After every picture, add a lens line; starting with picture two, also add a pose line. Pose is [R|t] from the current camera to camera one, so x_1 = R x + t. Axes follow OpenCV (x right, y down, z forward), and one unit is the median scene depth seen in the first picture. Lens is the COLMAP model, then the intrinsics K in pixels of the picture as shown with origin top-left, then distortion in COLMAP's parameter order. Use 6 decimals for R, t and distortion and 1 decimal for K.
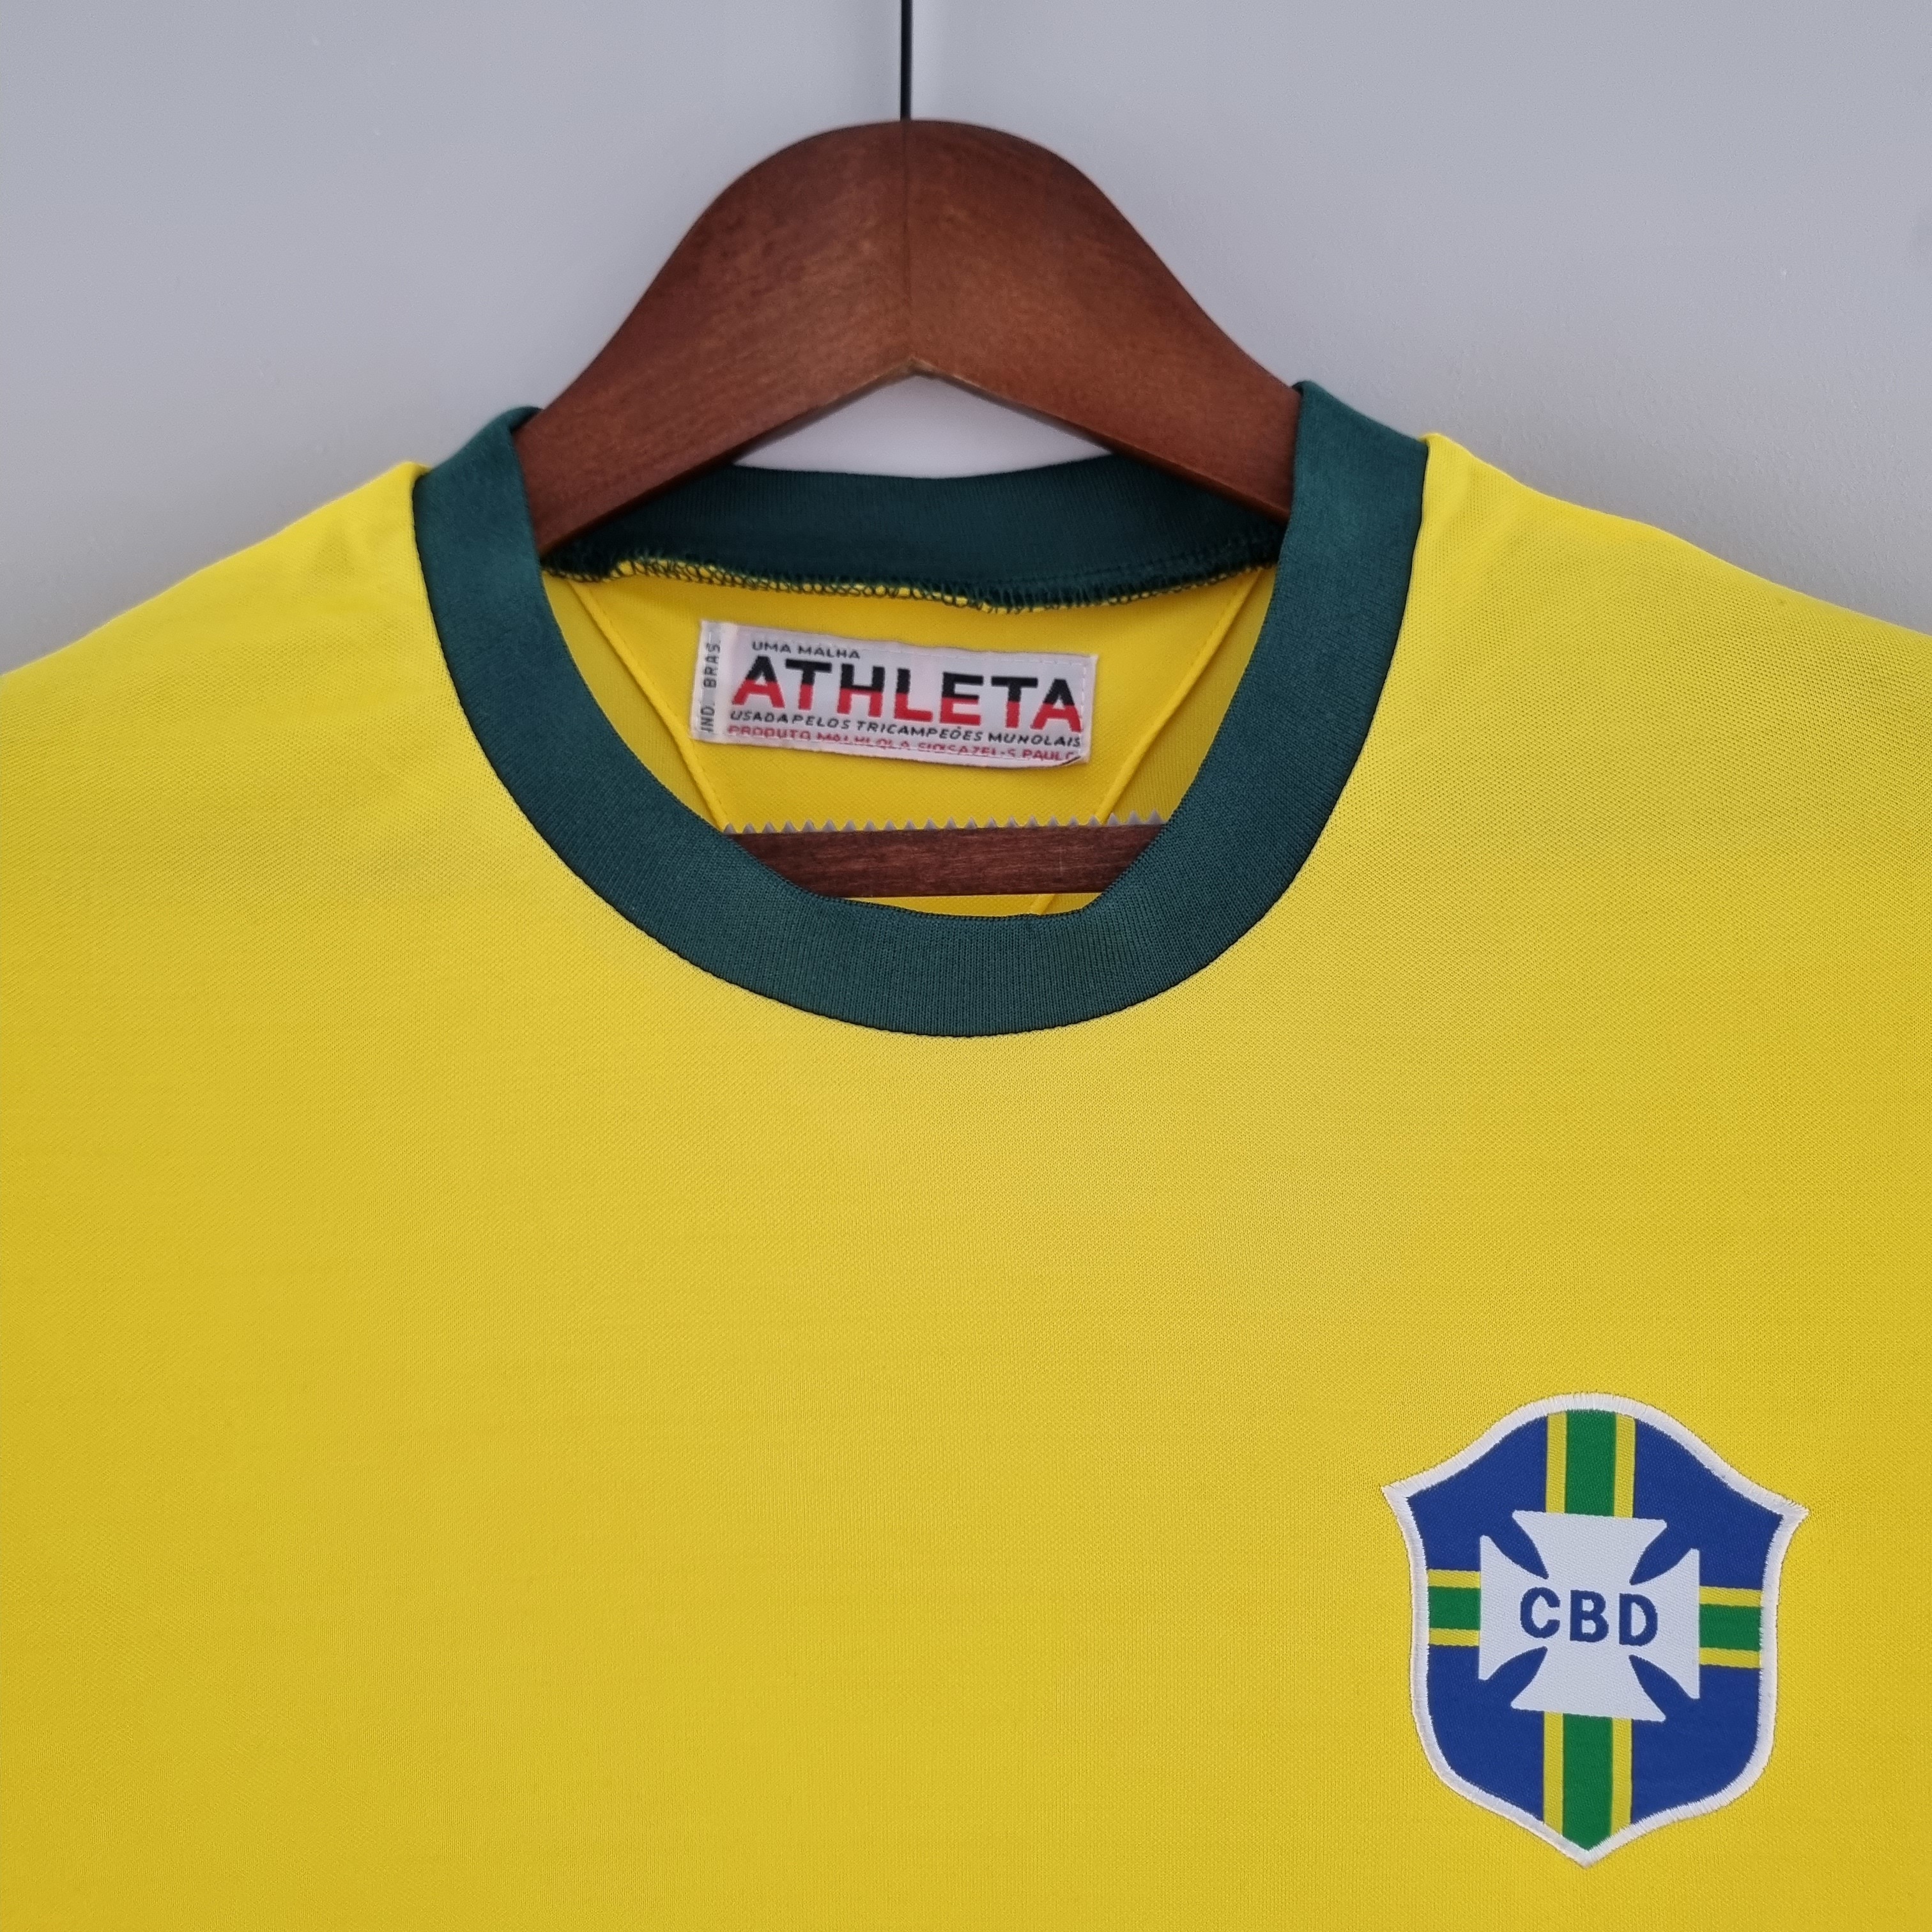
lens RADIAL K [[1919.7, 0, 963.4], [0, 1919.7, 960.3], [0, 0, 1]] dist [0.003171, 0.000000]
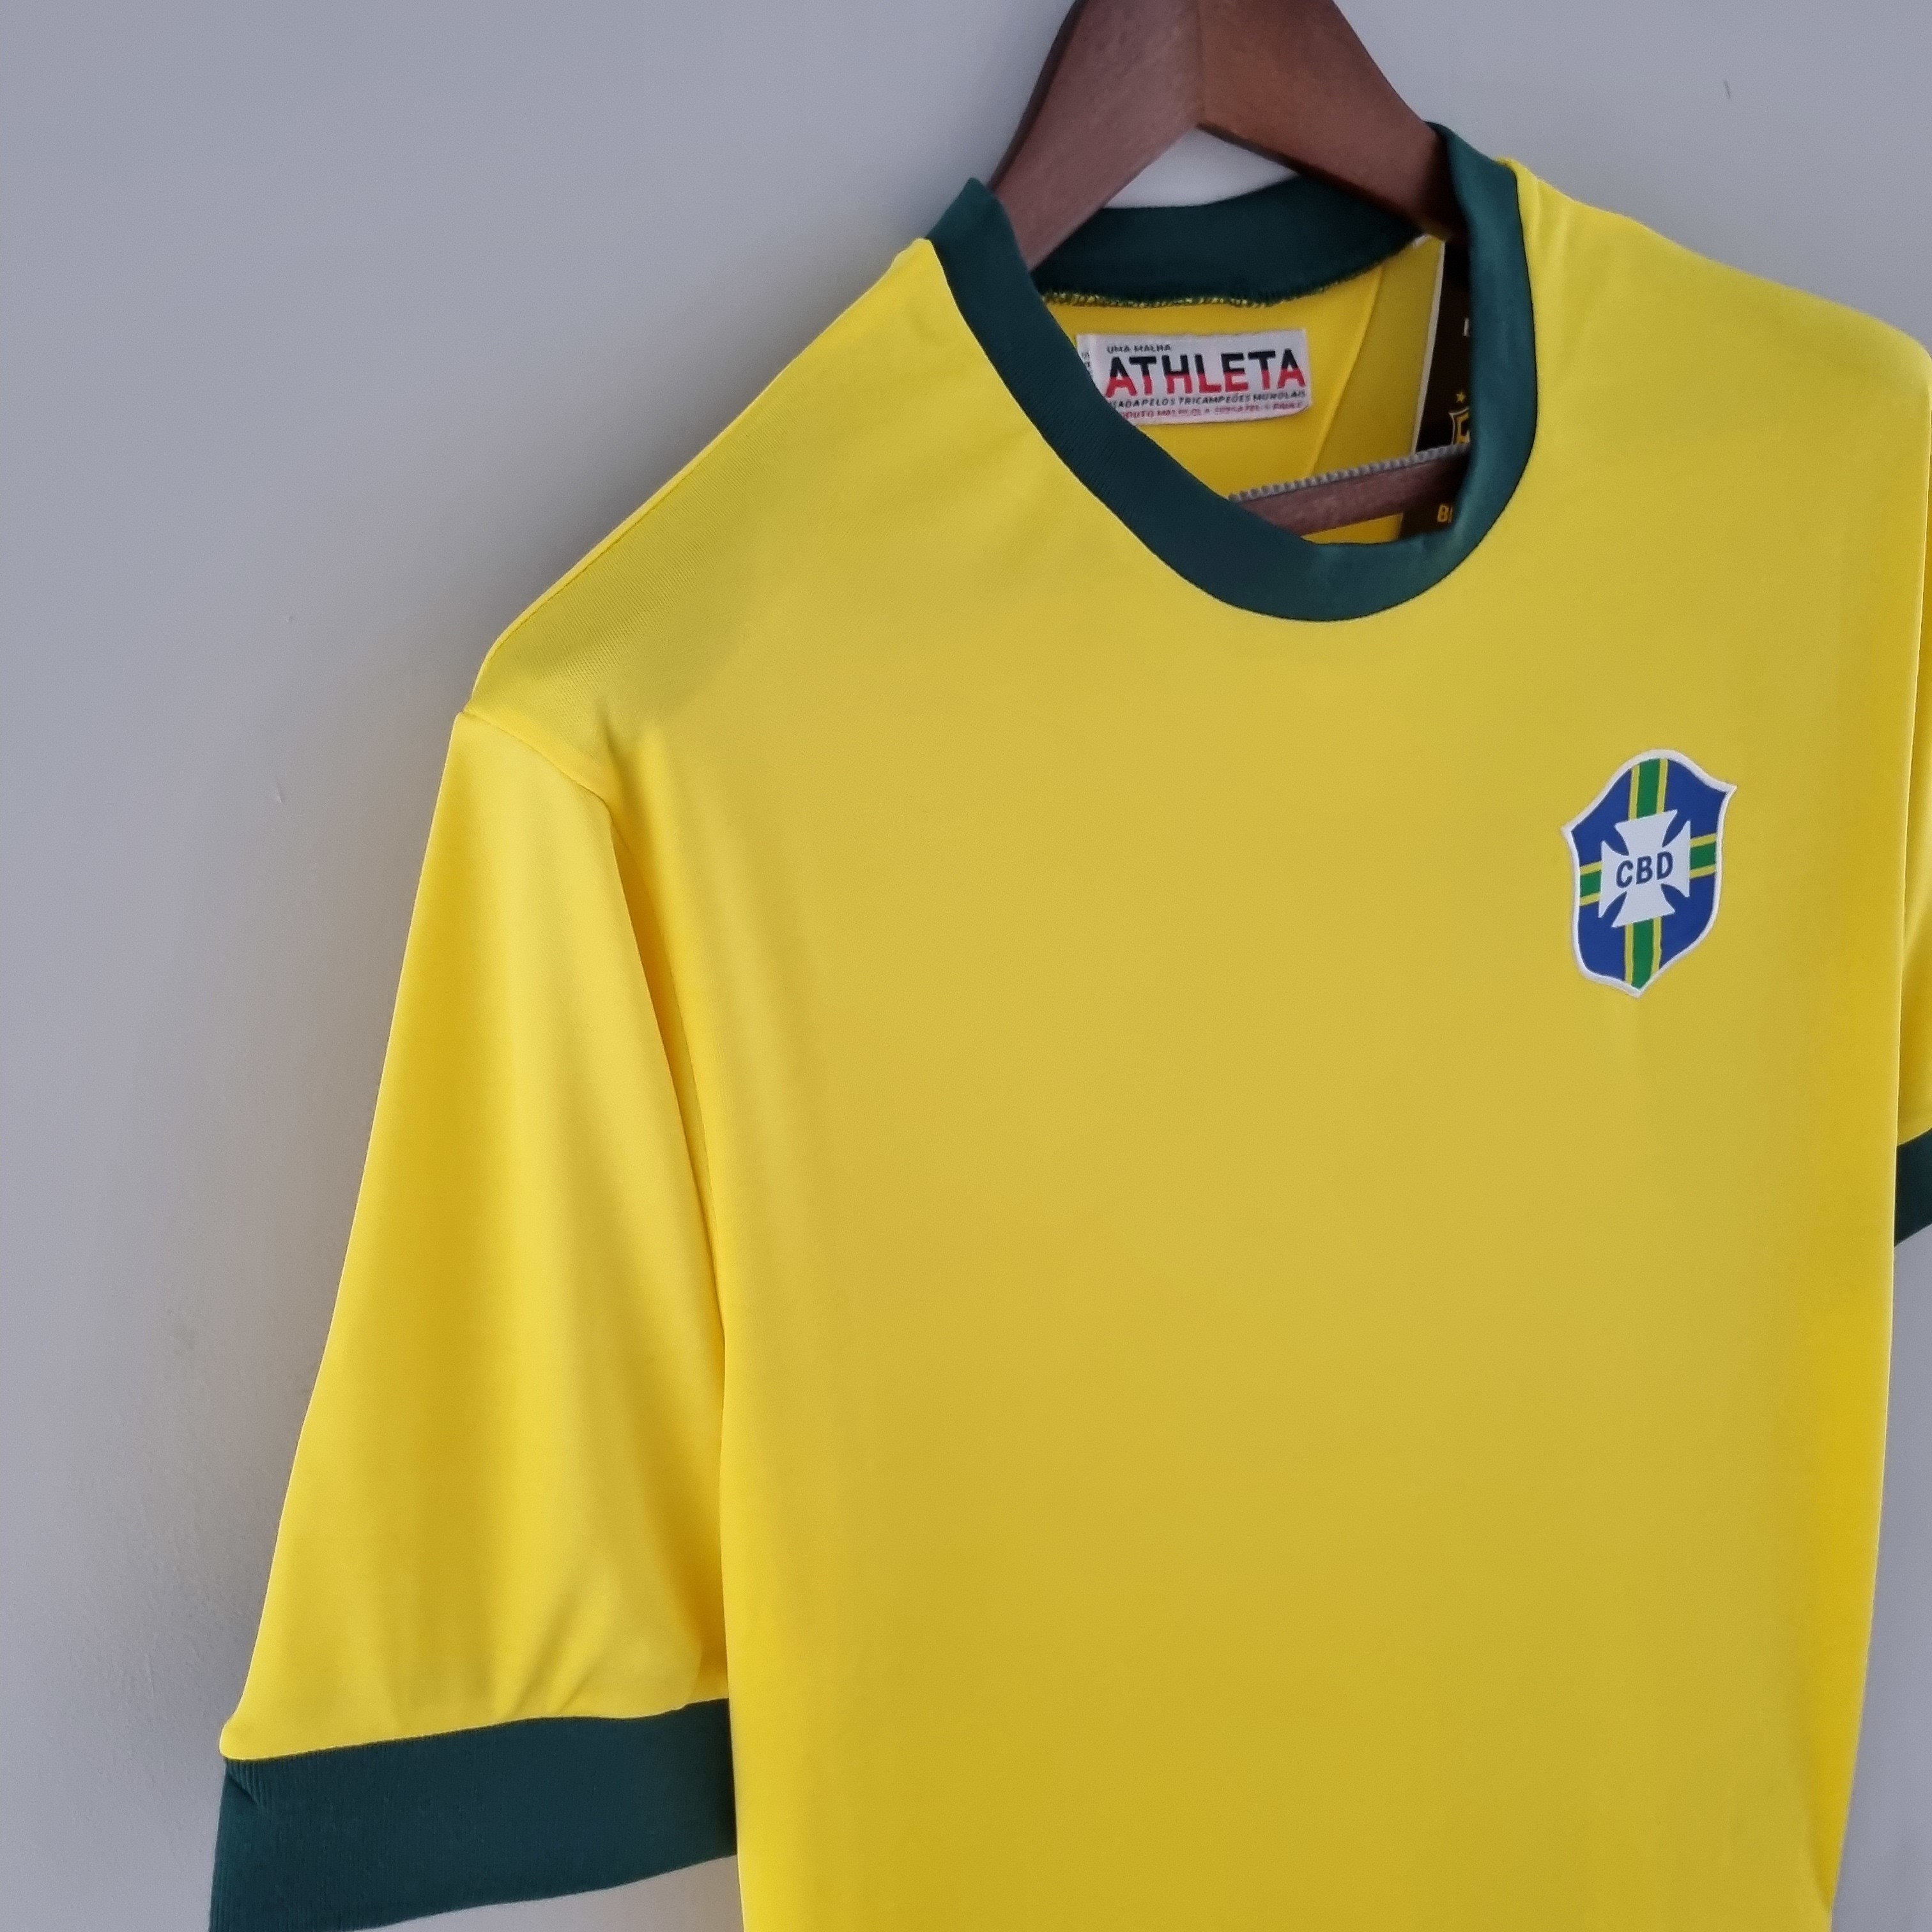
lens RADIAL K [[1919.7, 0, 964.3], [0, 1919.7, 964.4], [0, 0, 1]] dist [0.003171, 0.000000]
pose [[0.847577, -0.266162, 0.459098, -1.081915], [0.112169, 0.935434, 0.335233, -0.259172], [-0.518682, -0.232639, 0.822708, -0.191448]]
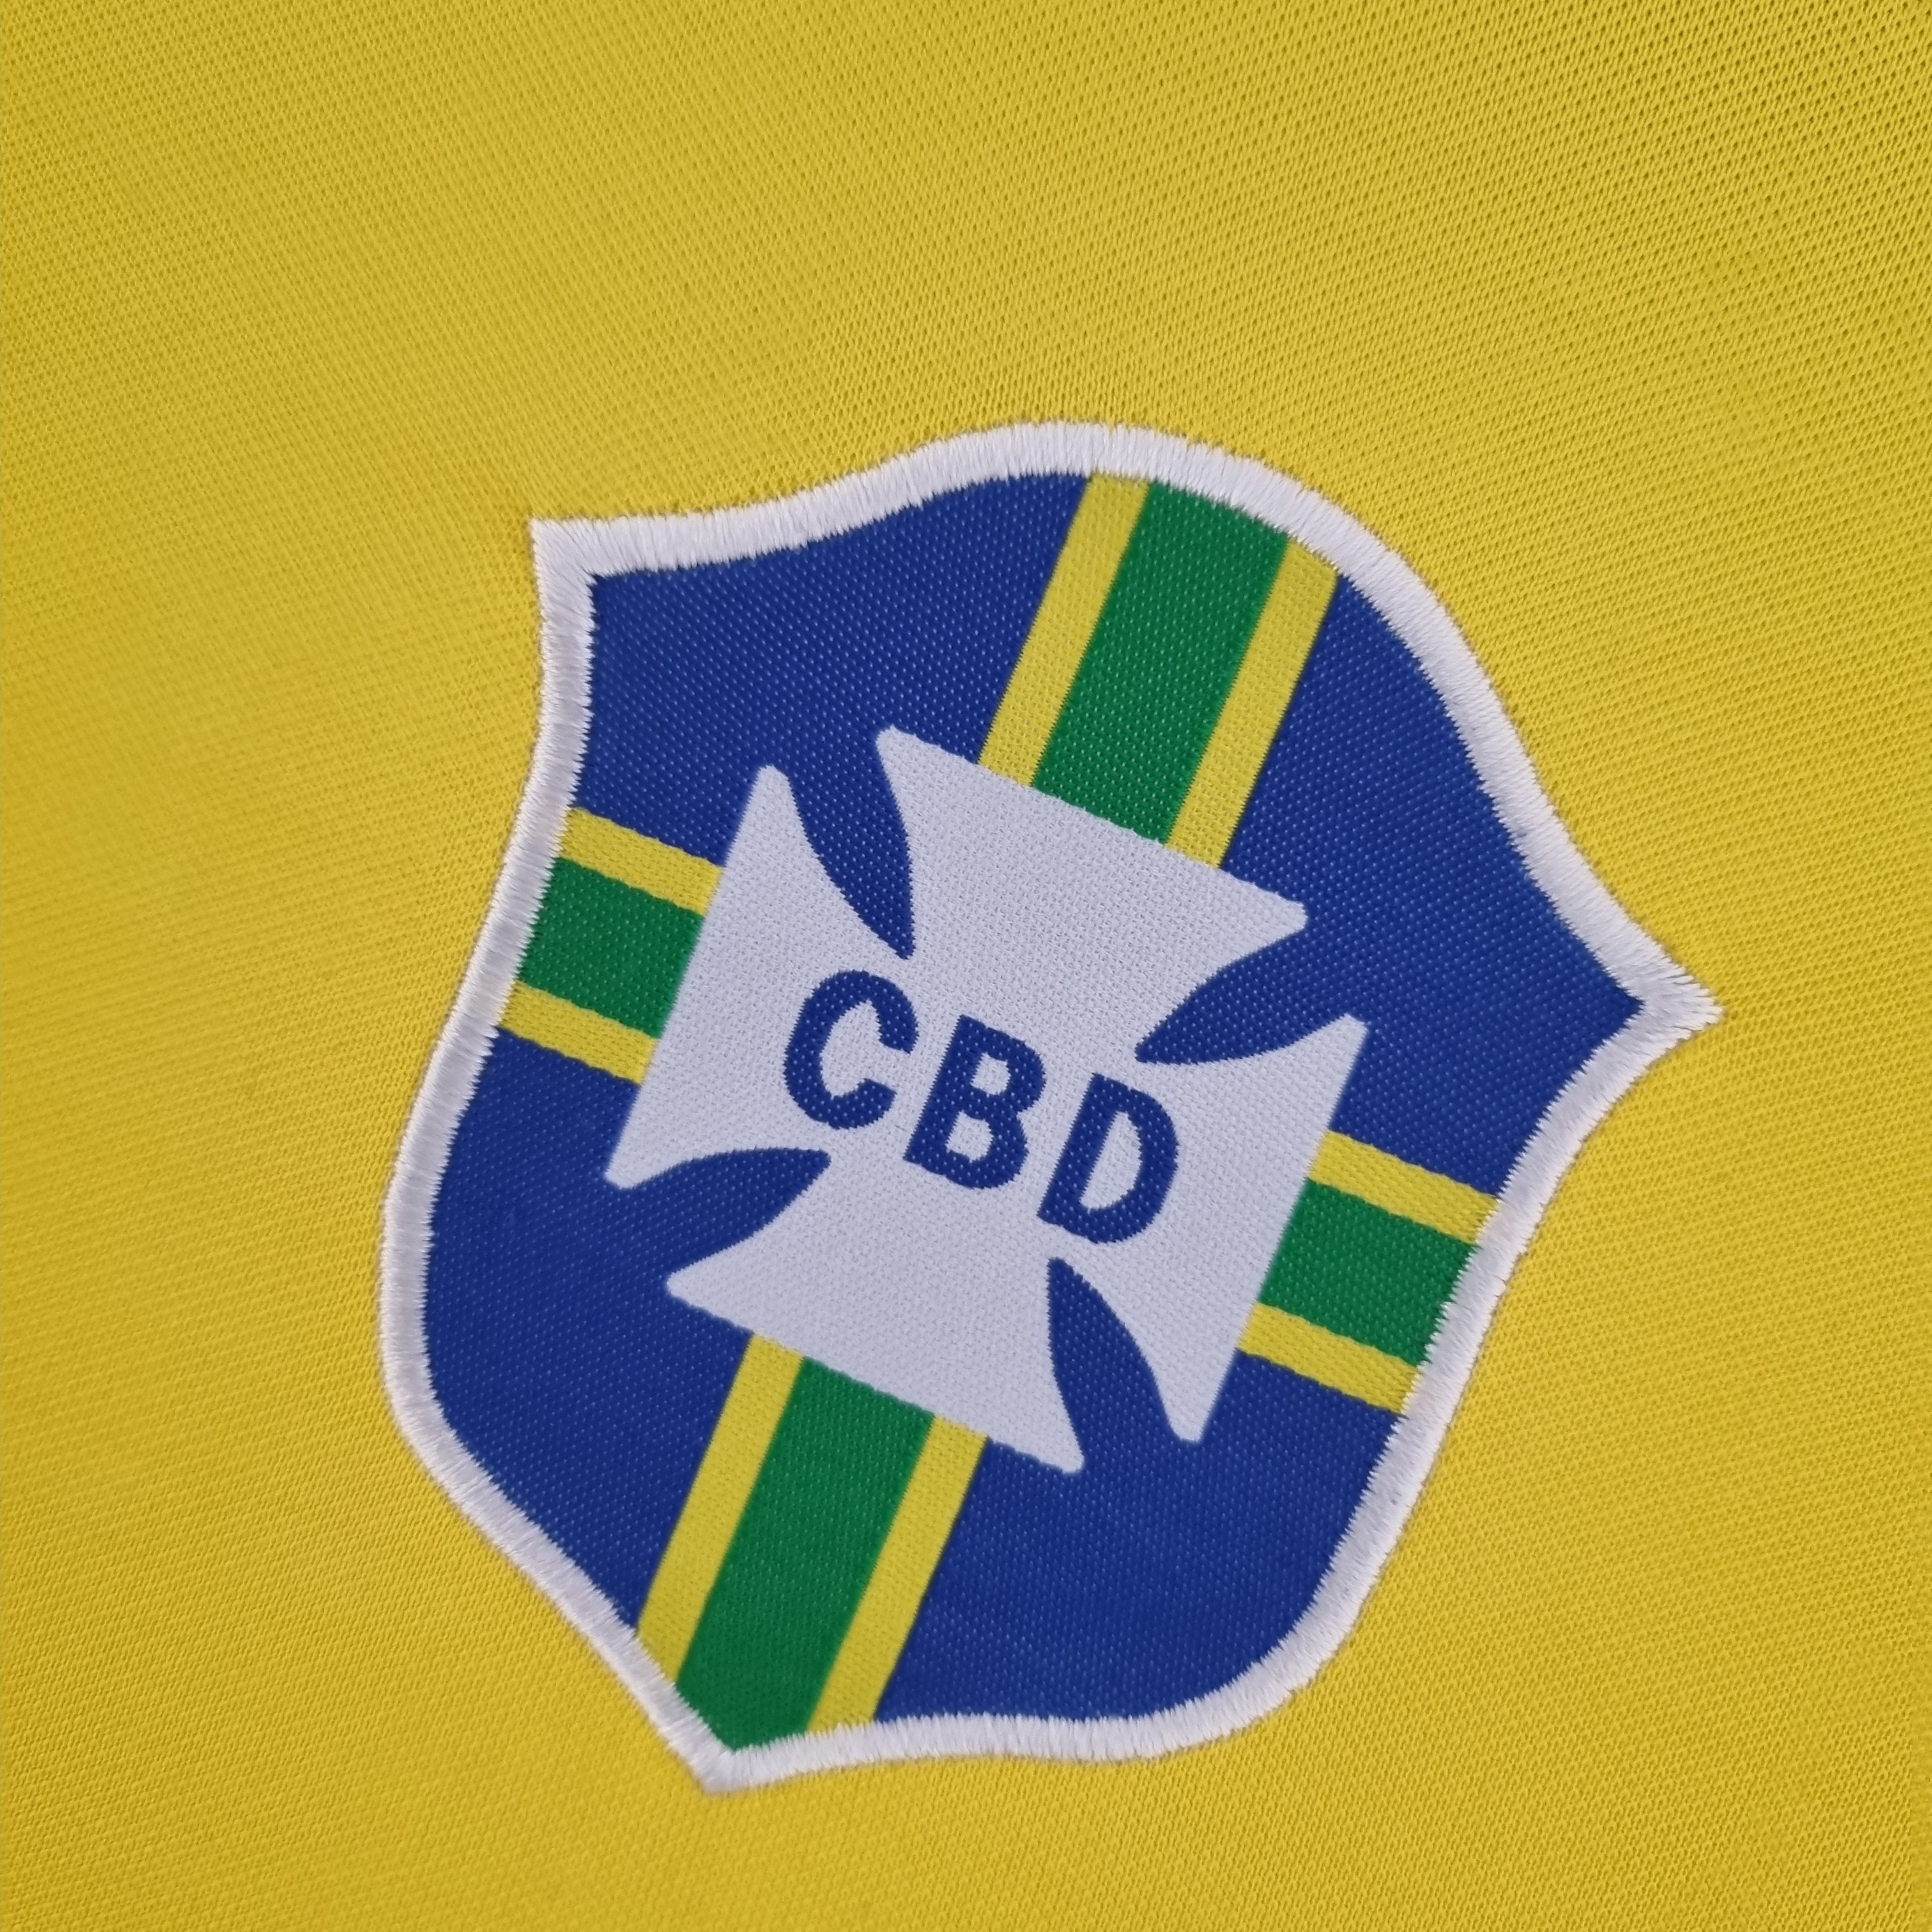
lens RADIAL K [[1919.7, 0, 971.6], [0, 1919.7, 967.1], [0, 0, 1]] dist [0.003171, 0.000000]
pose [[0.928169, 0.356821, 0.105737, 0.278167], [-0.364542, 0.928891, 0.065346, 0.295871], [-0.074901, -0.099198, 0.992245, 0.671696]]
